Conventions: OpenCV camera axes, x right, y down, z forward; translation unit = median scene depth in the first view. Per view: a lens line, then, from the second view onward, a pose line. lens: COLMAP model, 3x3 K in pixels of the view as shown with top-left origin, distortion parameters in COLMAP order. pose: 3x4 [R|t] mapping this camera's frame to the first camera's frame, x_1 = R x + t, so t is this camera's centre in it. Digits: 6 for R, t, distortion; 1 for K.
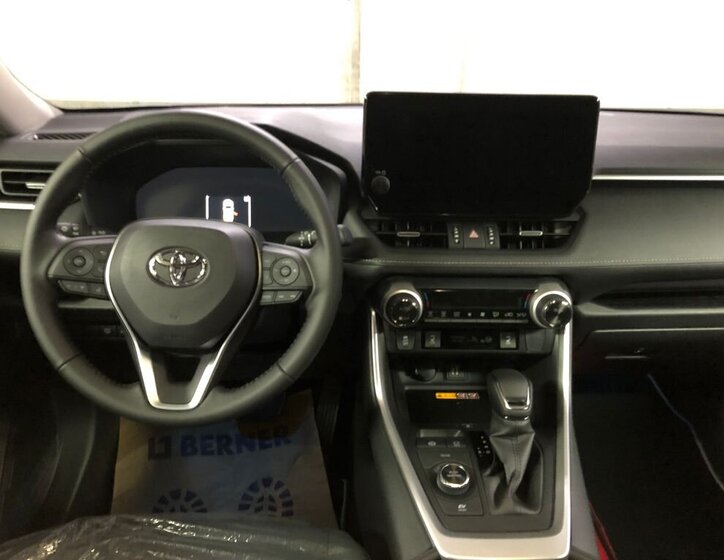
lens RADIAL K [[654.7, 0, 344.3], [0, 654.7, 263.0], [0, 0, 1]] dist [0.003677, -0.002282]
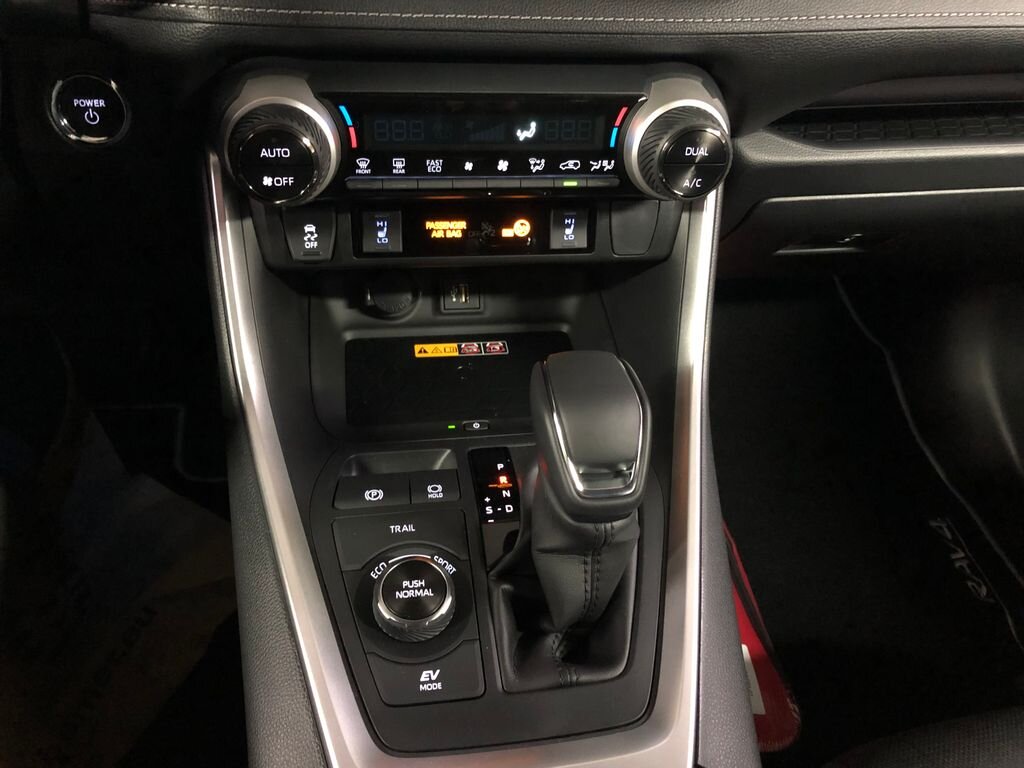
lens RADIAL K [[852.8, 0, 512.0], [0, 852.8, 384.0], [0, 0, 1]] dist [0.028512, -0.003310]
pose [[0.990038, -0.047477, 0.132552, 0.140916], [0.000927, 0.943610, 0.331058, 0.032984], [-0.140795, -0.327637, 0.934254, 0.479552]]
